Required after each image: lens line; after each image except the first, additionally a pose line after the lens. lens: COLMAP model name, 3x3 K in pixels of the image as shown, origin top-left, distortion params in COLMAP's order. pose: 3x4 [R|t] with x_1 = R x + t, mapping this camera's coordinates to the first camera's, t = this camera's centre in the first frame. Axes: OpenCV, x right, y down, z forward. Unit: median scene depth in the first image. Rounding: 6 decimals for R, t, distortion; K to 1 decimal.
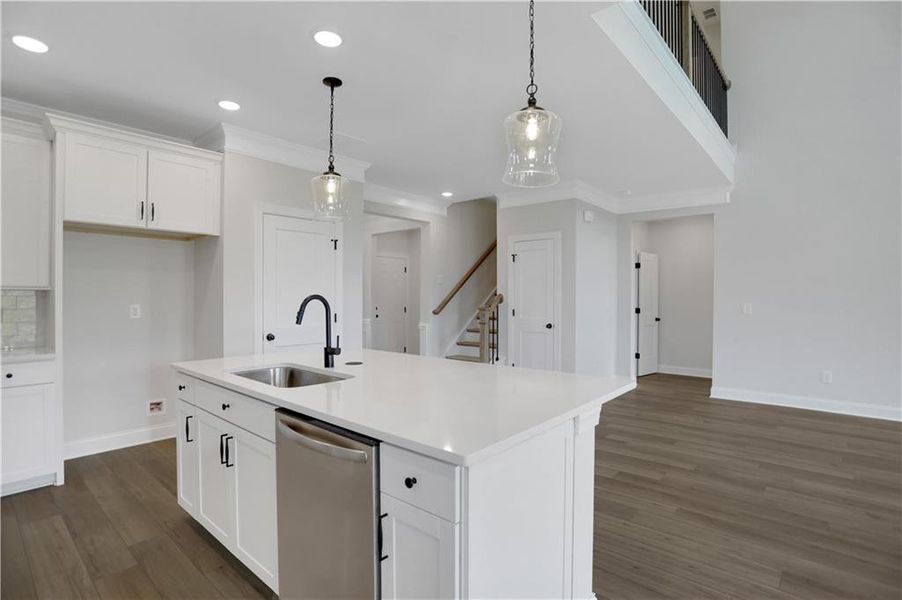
lens RADIAL K [[446.4, 0, 453.4], [0, 446.4, 297.2], [0, 0, 1]] dist [-0.073327, 0.031206]
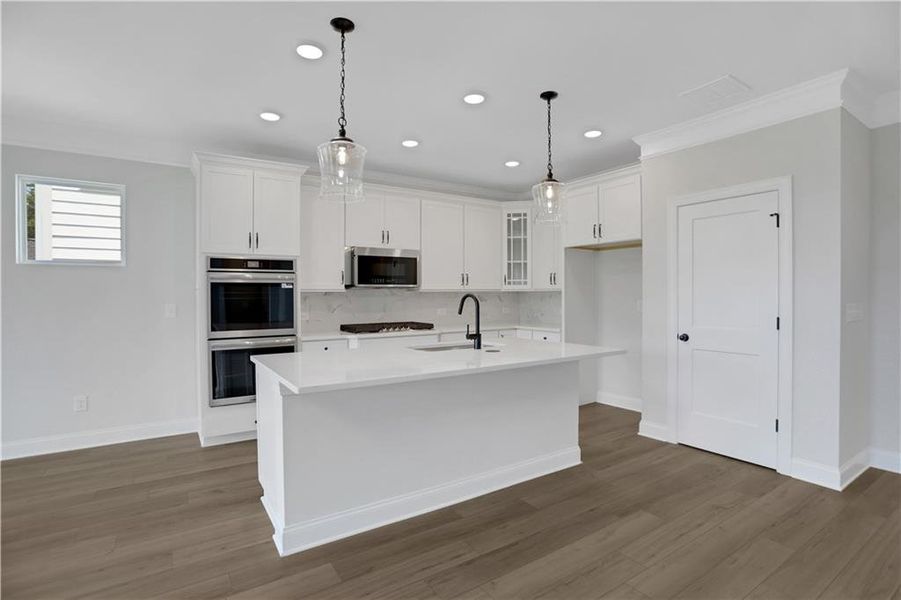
lens RADIAL K [[445.9, 0, 452.9], [0, 445.9, 297.2], [0, 0, 1]] dist [-0.073327, 0.031206]
pose [[-0.269964, 0.003834, -0.962863, 0.771825], [0.002037, 0.999992, 0.003410, 0.001127], [0.962868, -0.001041, -0.269970, 0.988837]]
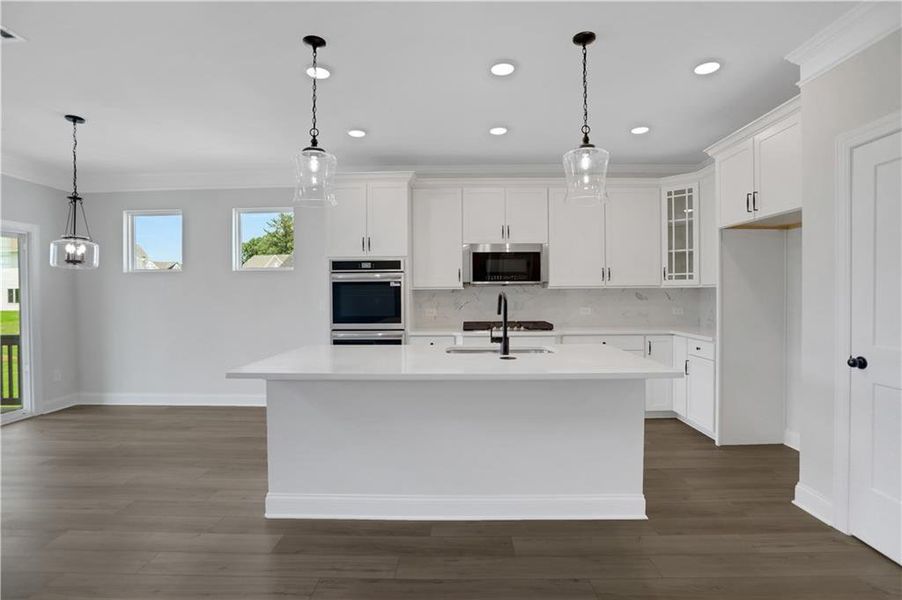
lens RADIAL K [[446.4, 0, 453.4], [0, 446.4, 297.2], [0, 0, 1]] dist [-0.073327, 0.031206]
pose [[-0.769089, 0.007435, -0.639099, 0.426267], [0.001517, 0.999951, 0.009808, -0.000380], [0.639140, 0.006573, -0.769062, 1.382973]]
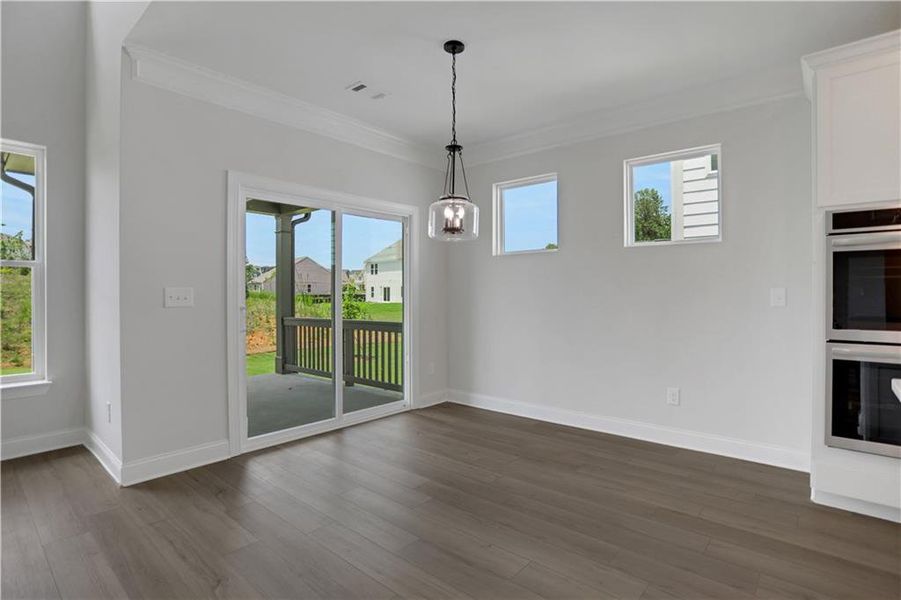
lens RADIAL K [[449.2, 0, 451.0], [0, 449.2, 294.2], [0, 0, 1]] dist [-0.076072, 0.028334]
pose [[-0.999983, -0.004415, 0.003807, 0.468807], [-0.004389, 0.999967, 0.006843, 0.035093], [-0.003837, 0.006826, -0.999969, 0.785495]]
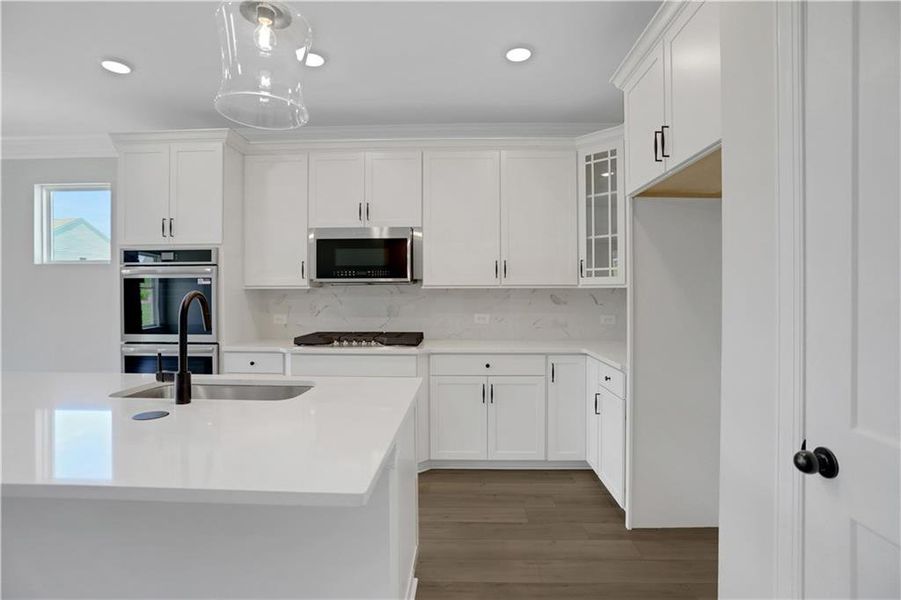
lens RADIAL K [[449.2, 0, 451.0], [0, 449.2, 294.2], [0, 0, 1]] dist [-0.076072, 0.028334]
pose [[-0.772374, 0.000344, -0.635168, -0.128987], [-0.003548, 0.999982, 0.004857, -0.005634], [0.635158, 0.006005, -0.772359, 1.337940]]
